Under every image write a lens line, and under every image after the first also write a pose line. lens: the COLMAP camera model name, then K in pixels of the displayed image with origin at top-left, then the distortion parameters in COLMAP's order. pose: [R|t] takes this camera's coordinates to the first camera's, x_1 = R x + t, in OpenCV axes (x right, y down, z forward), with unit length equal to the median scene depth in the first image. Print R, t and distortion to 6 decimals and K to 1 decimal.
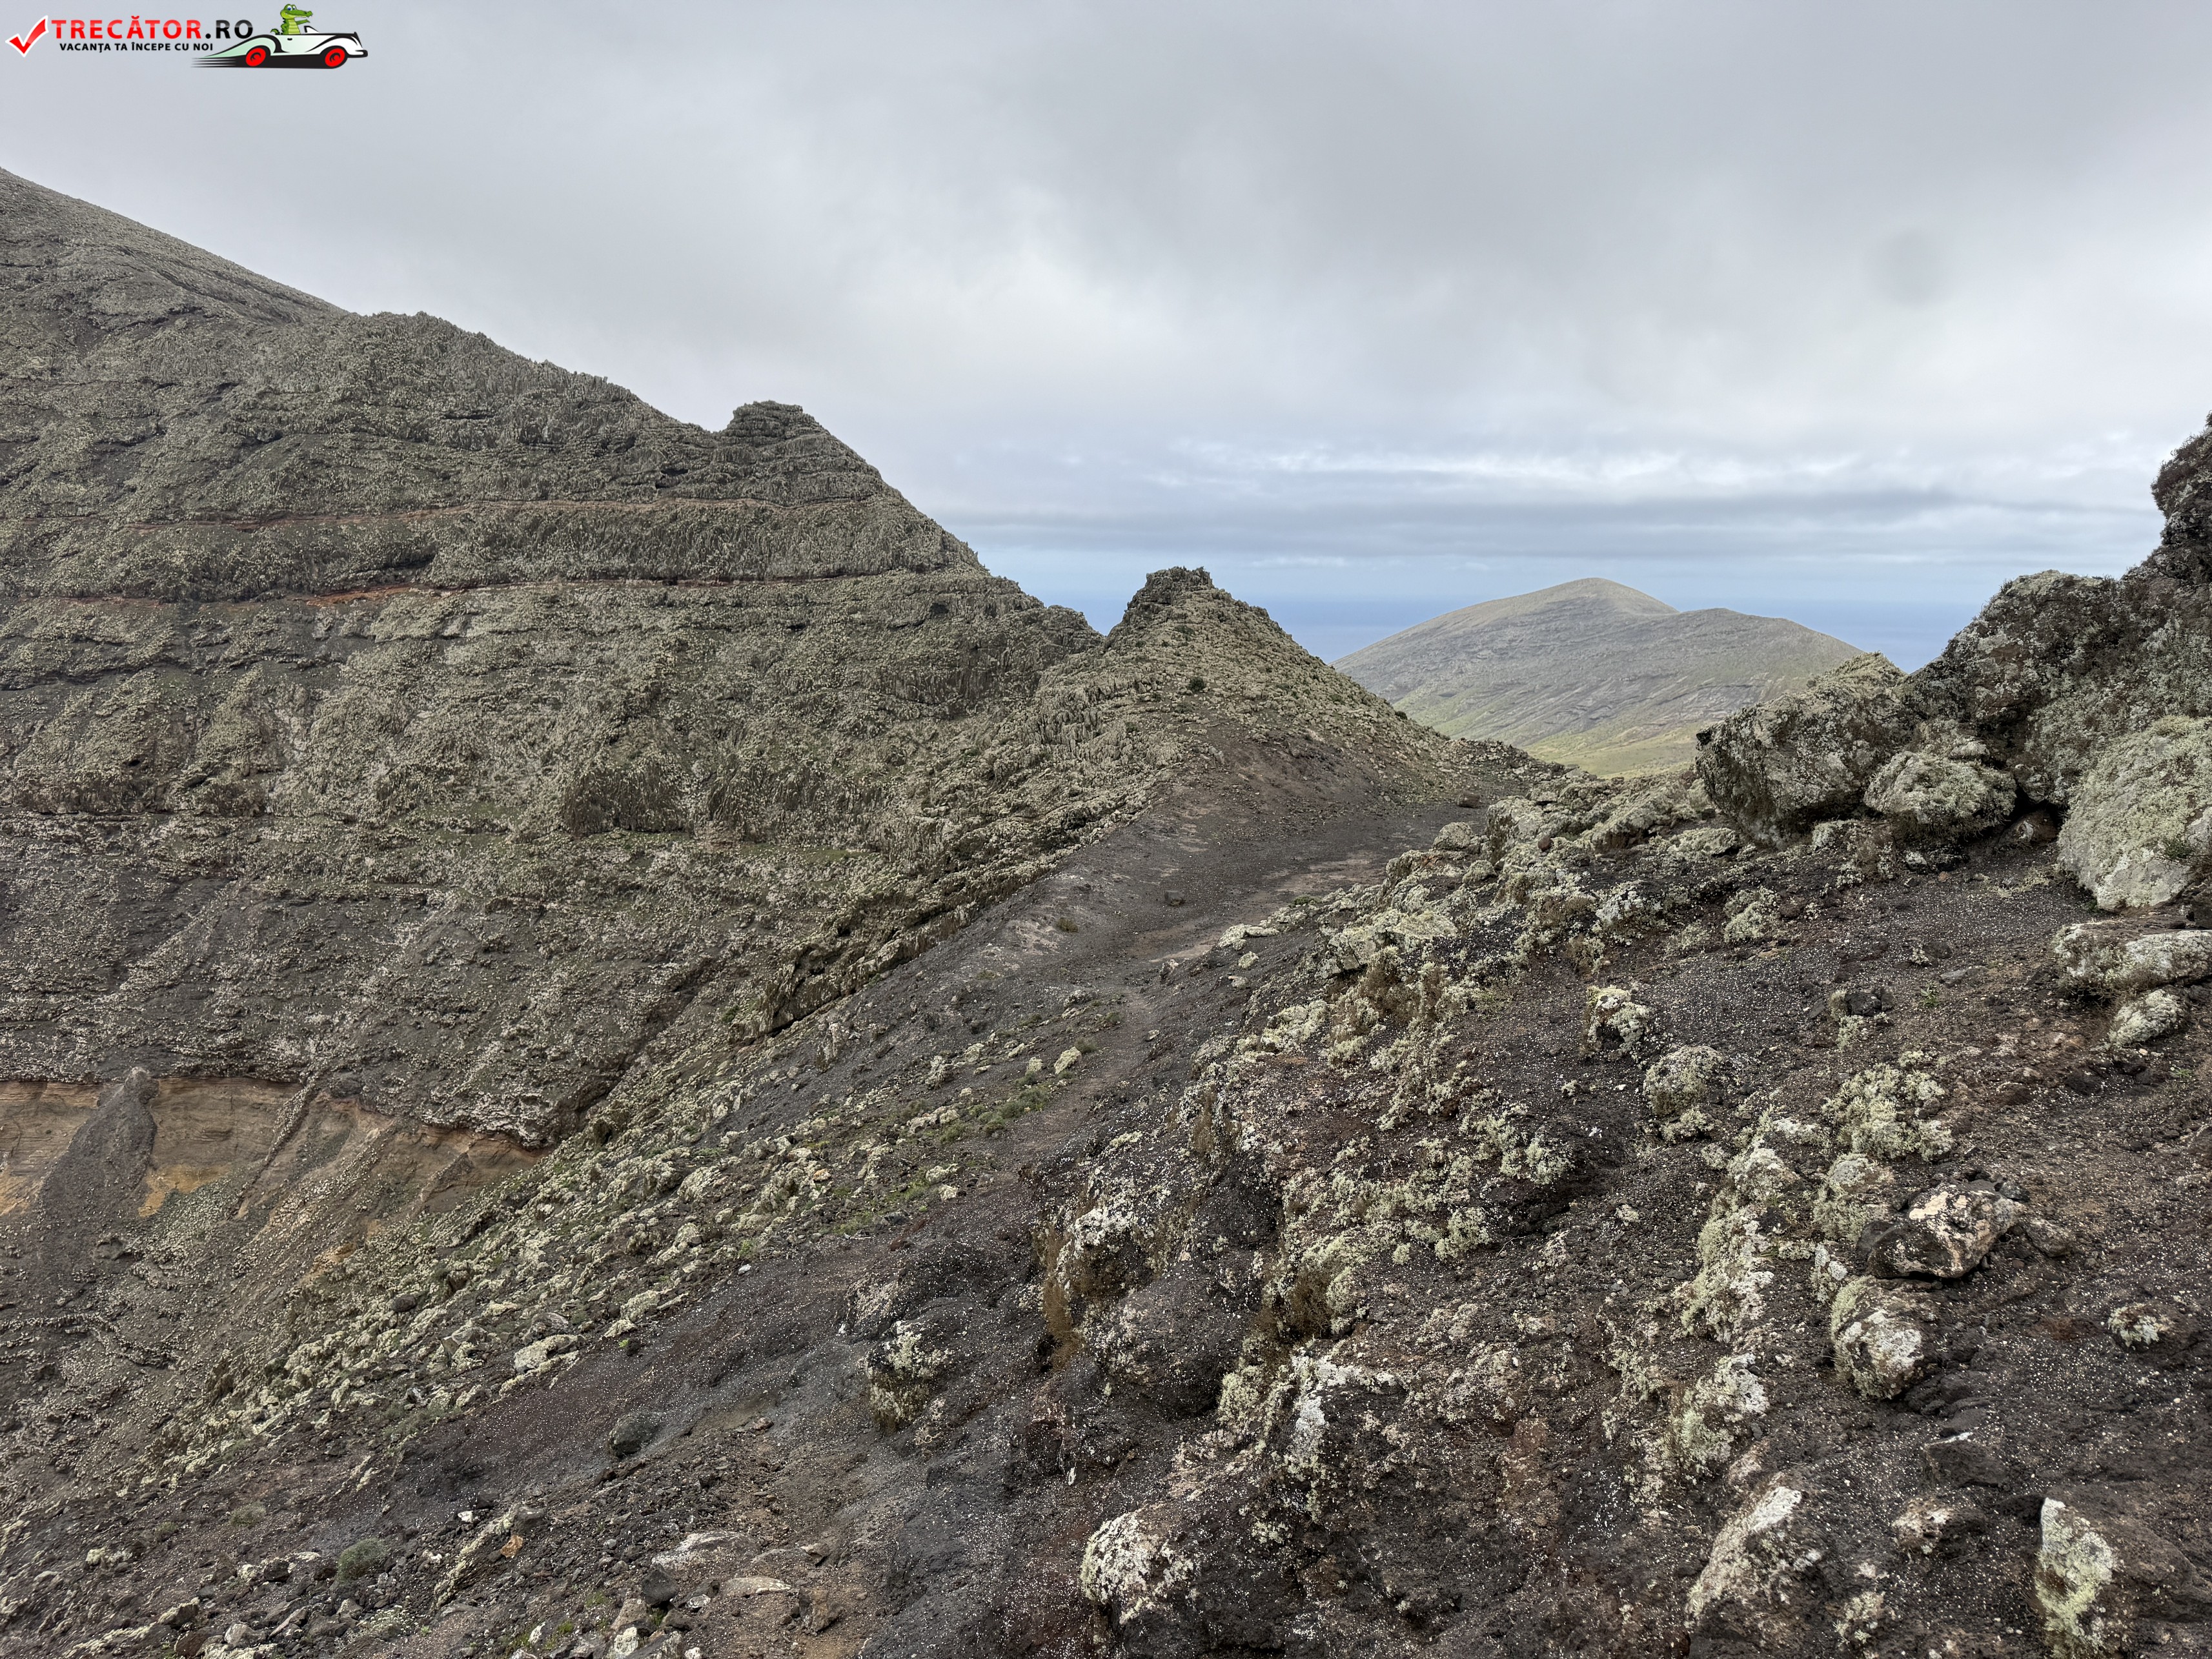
lens RADIAL K [[1545.6, 0, 1120.0], [0, 1545.6, 830.0], [0, 0, 1]] dist [0.081770, -0.097979]
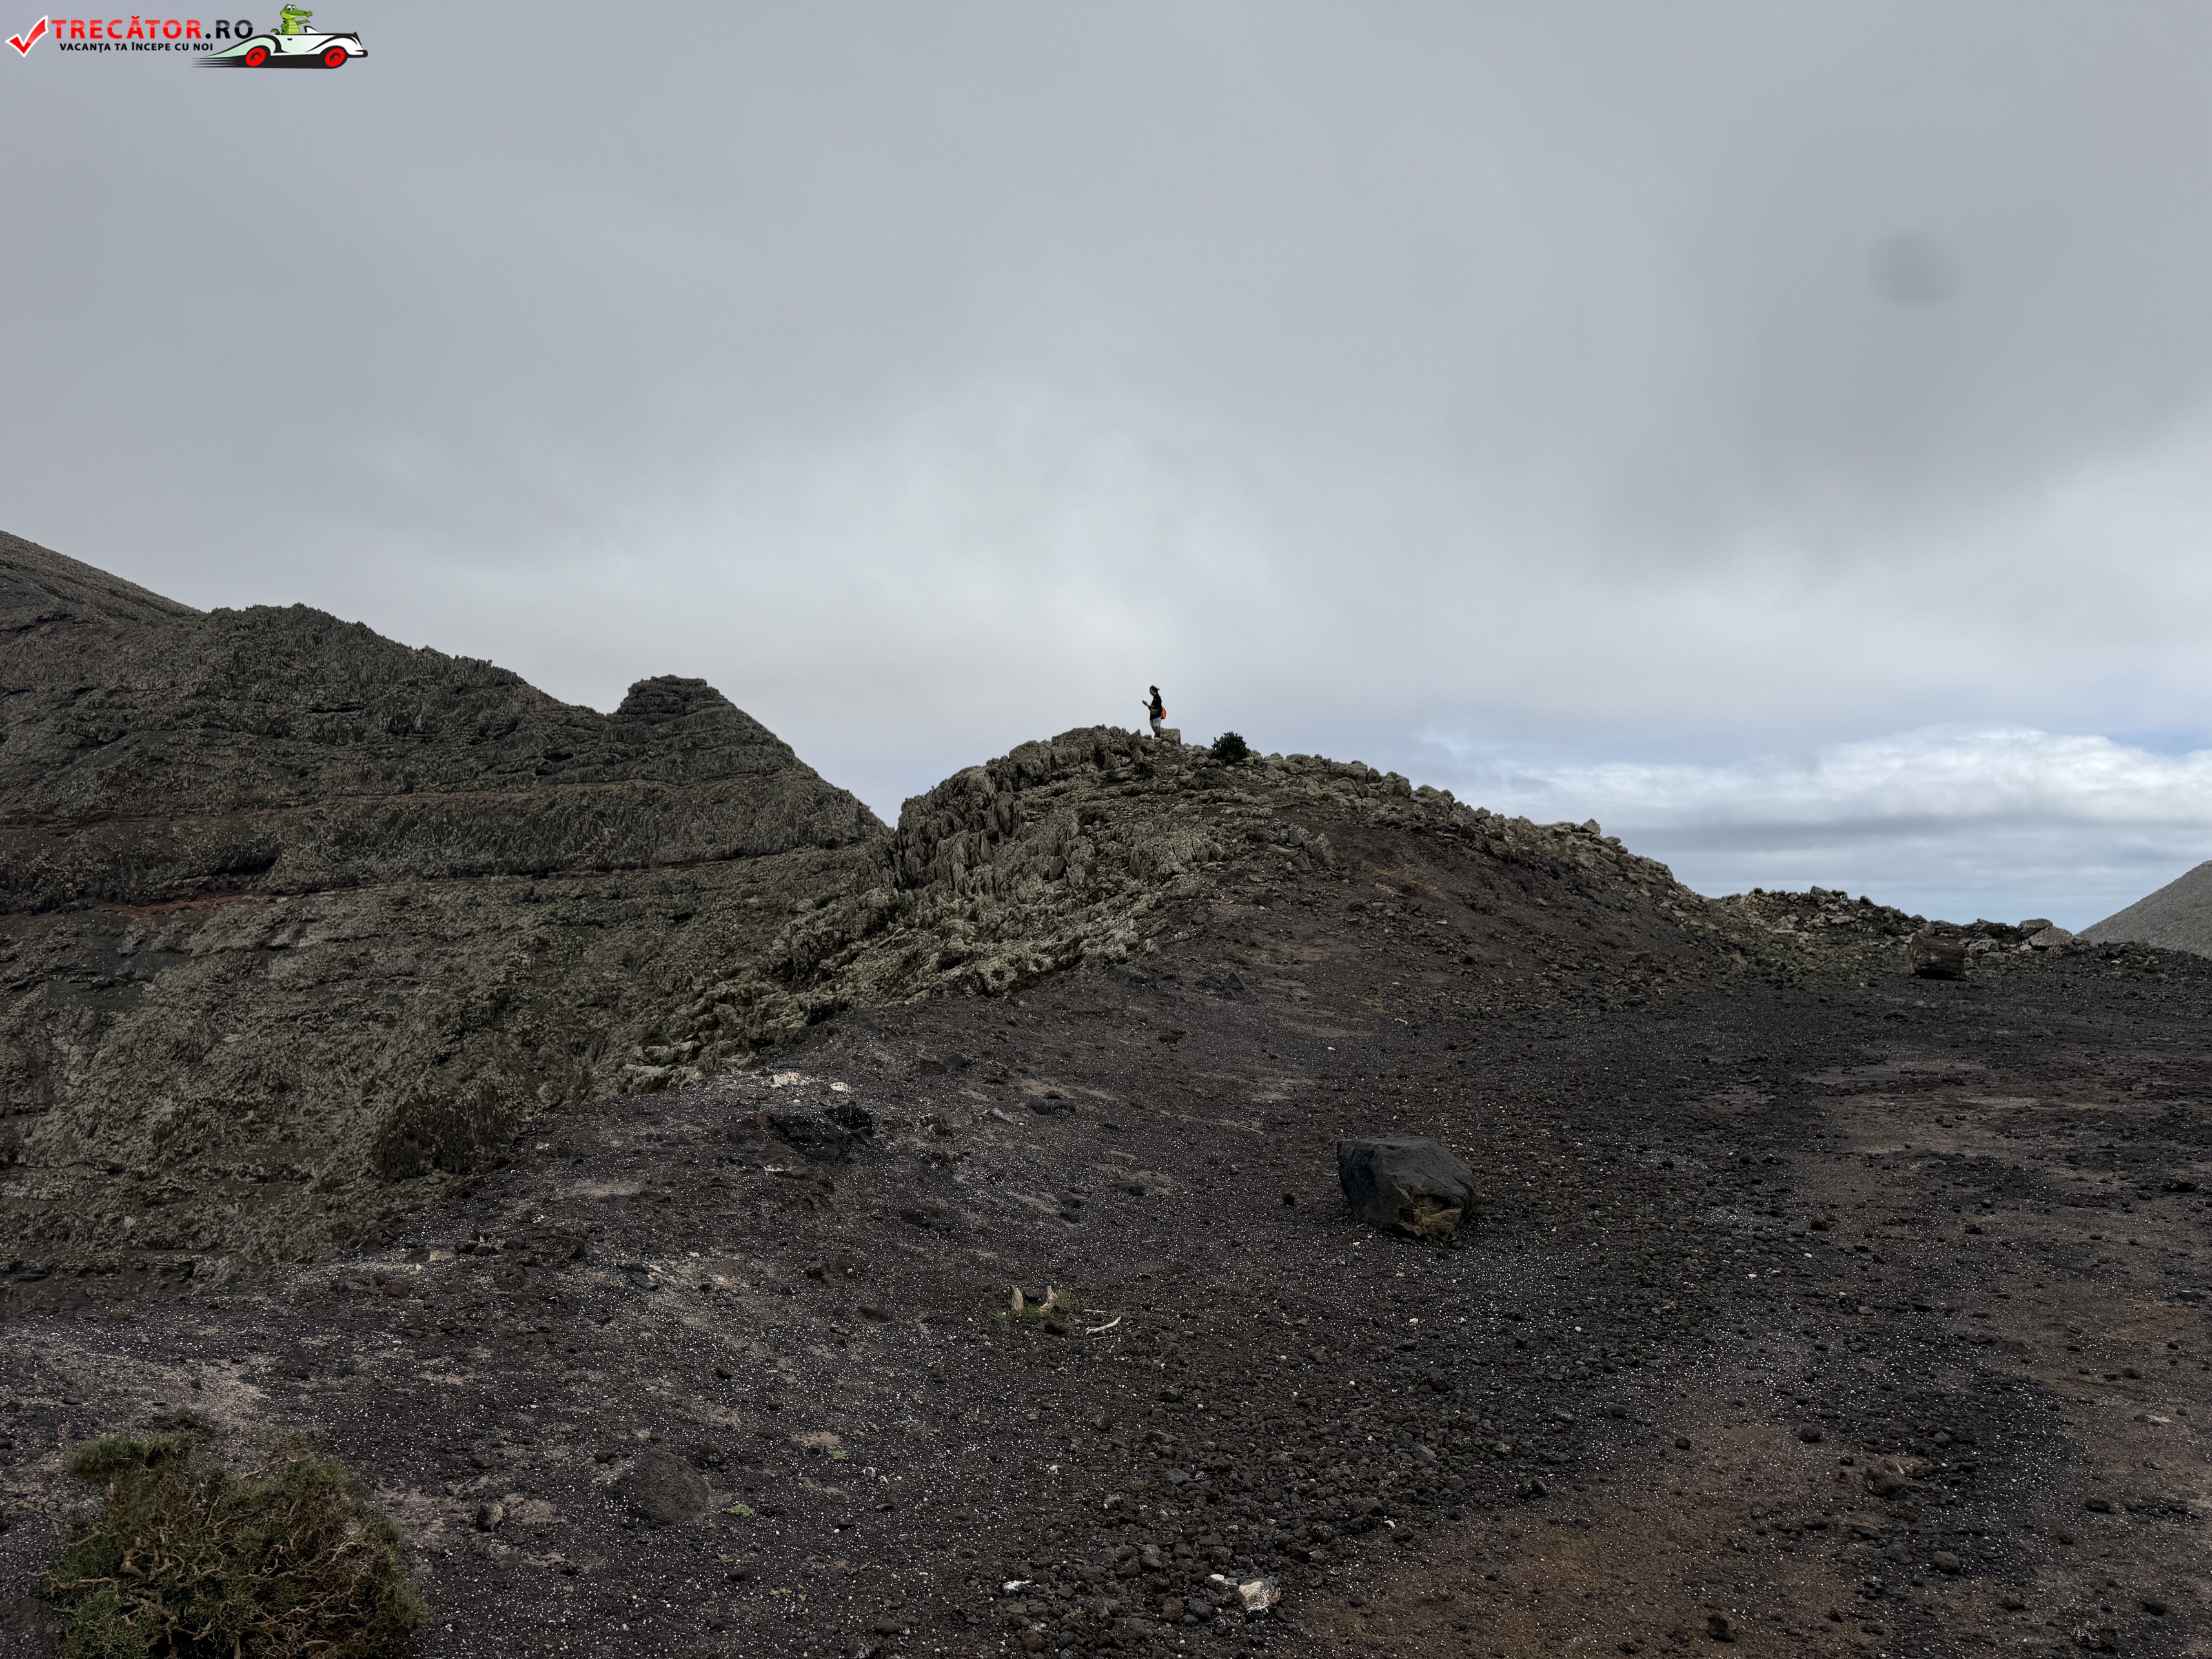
lens RADIAL K [[1545.6, 0, 1106.1], [0, 1545.6, 849.6], [0, 0, 1]] dist [0.081770, -0.097979]
pose [[0.999587, -0.015904, 0.023928, 0.000433], [0.020467, 0.978648, -0.204524, 0.008409], [-0.020165, 0.204929, 0.978569, 0.166283]]
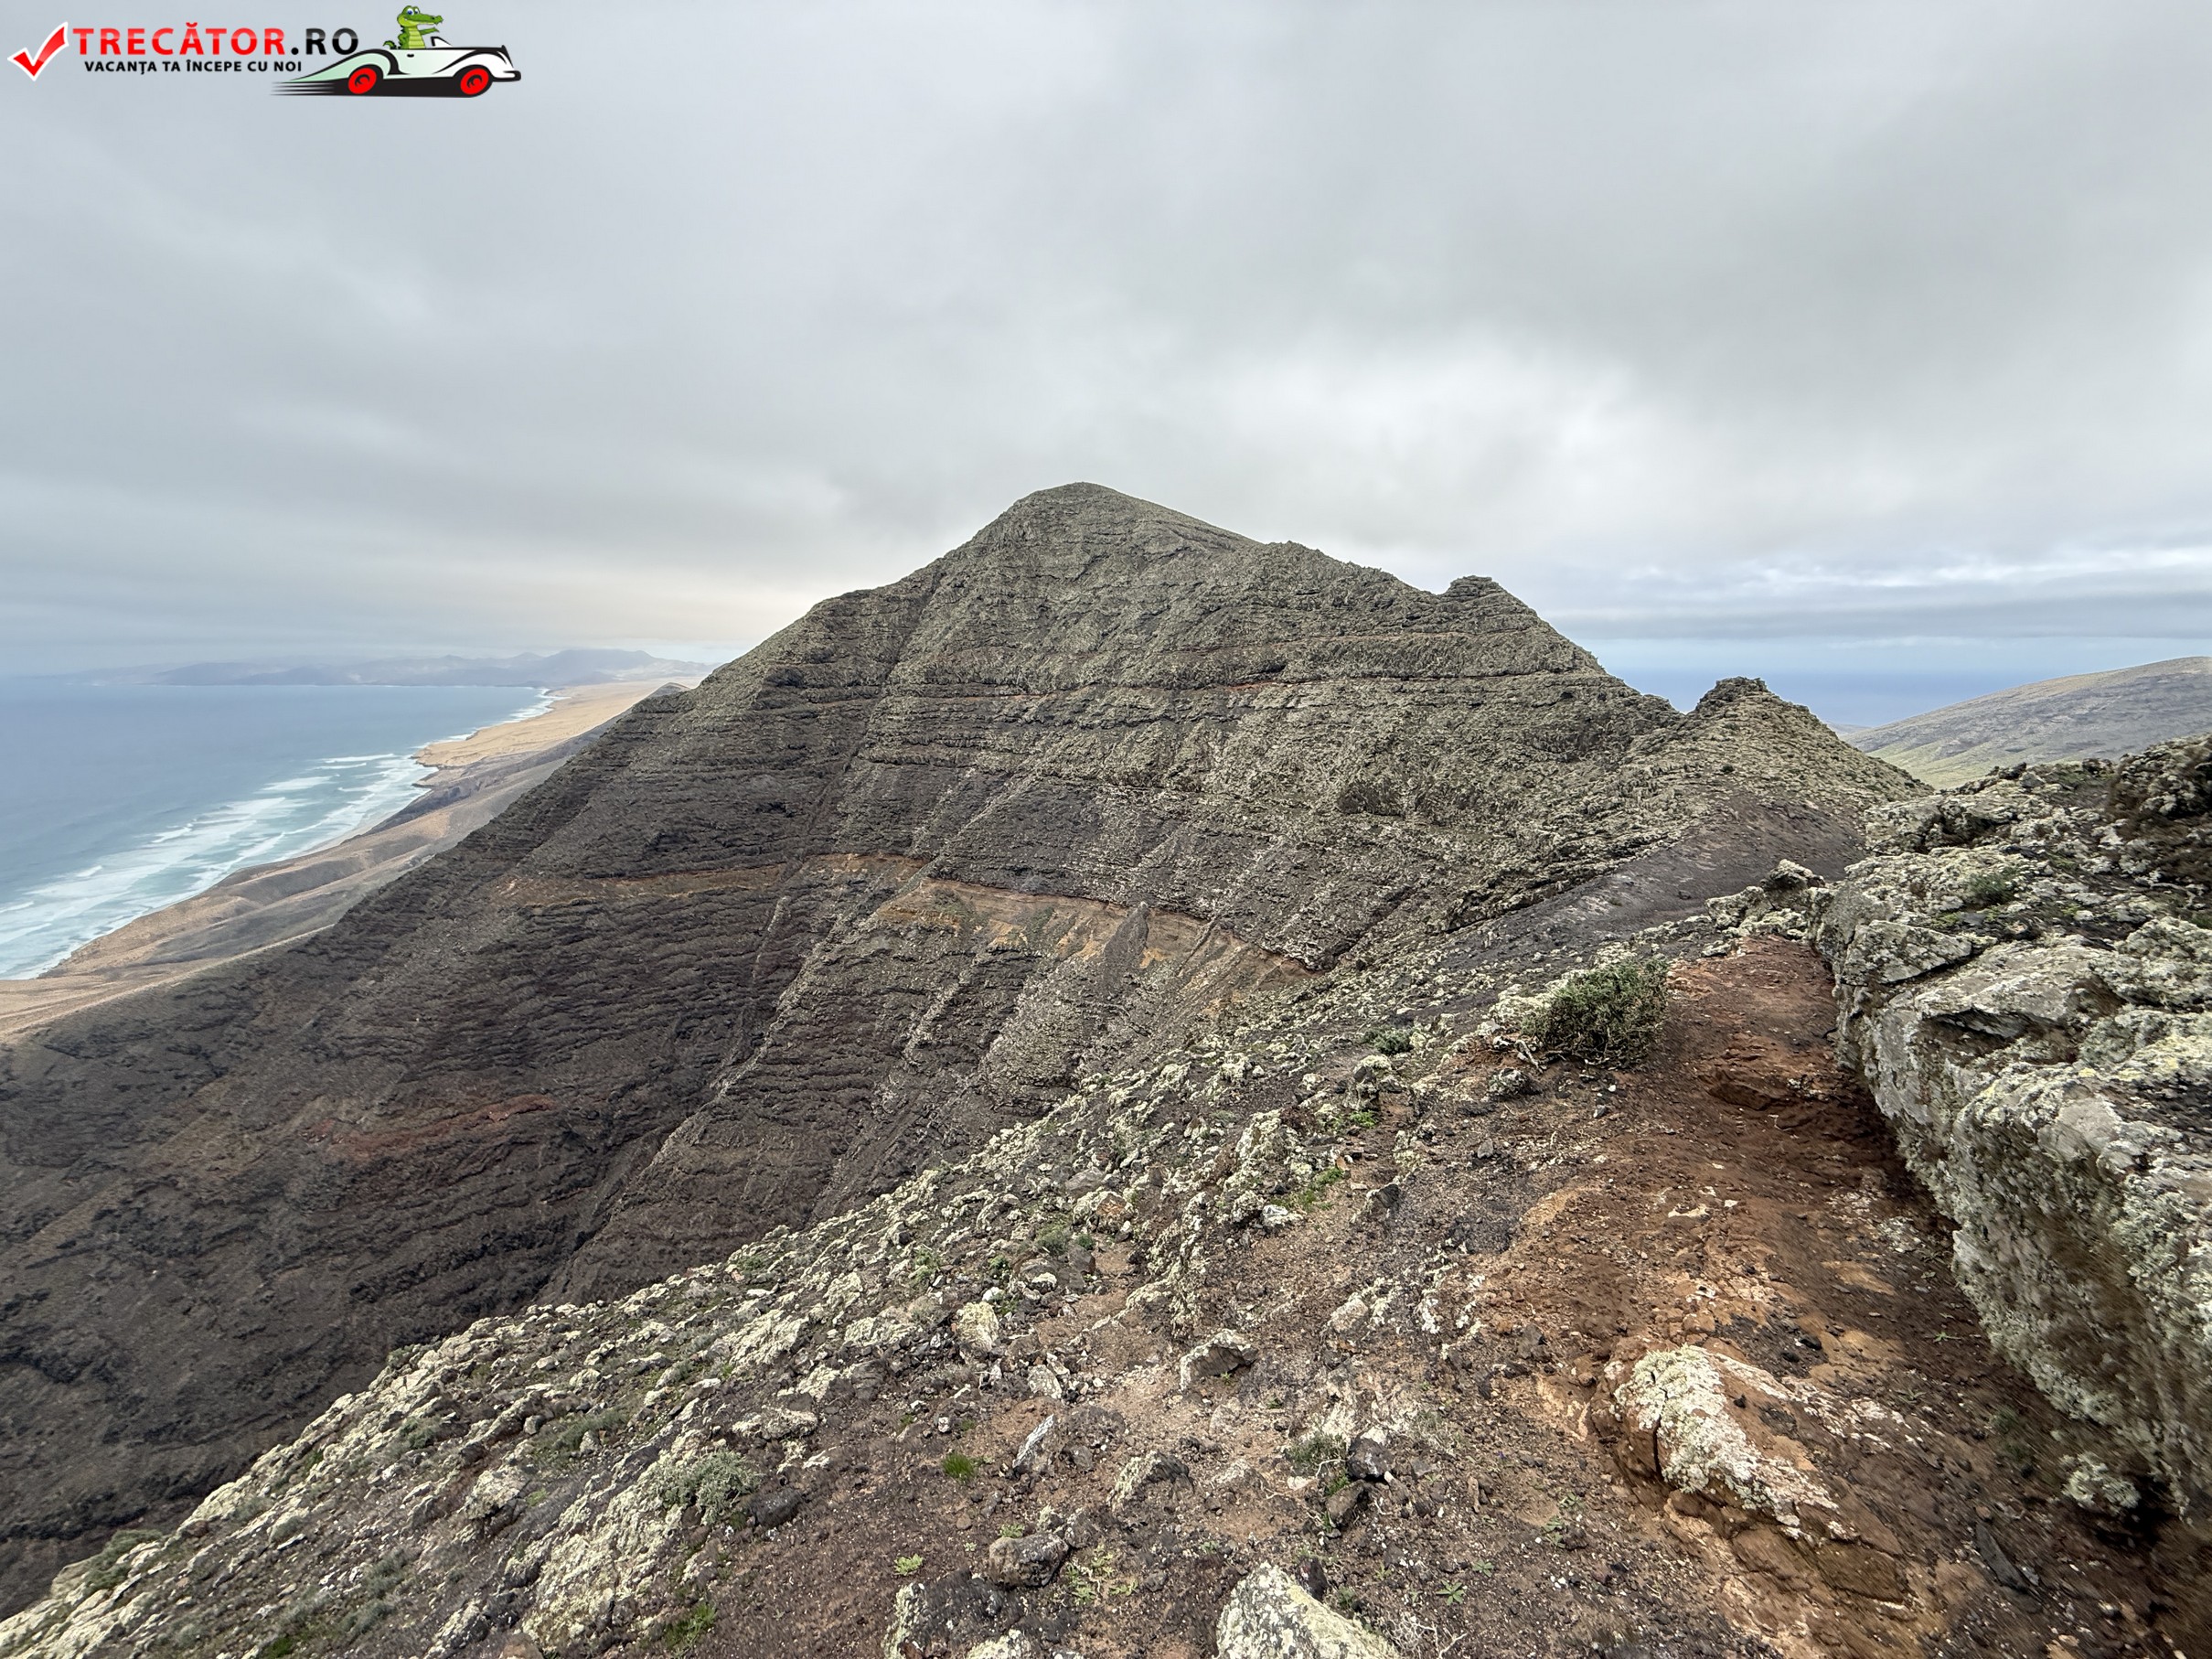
lens RADIAL K [[878.0, 0, 1101.3], [0, 878.0, 831.3], [0, 0, 1]] dist [0.001237, -0.000095]
pose [[0.826209, 0.092119, -0.555781, 0.006945], [-0.076959, 0.995748, 0.050637, -0.006323], [0.558082, 0.000936, 0.829785, -0.058303]]
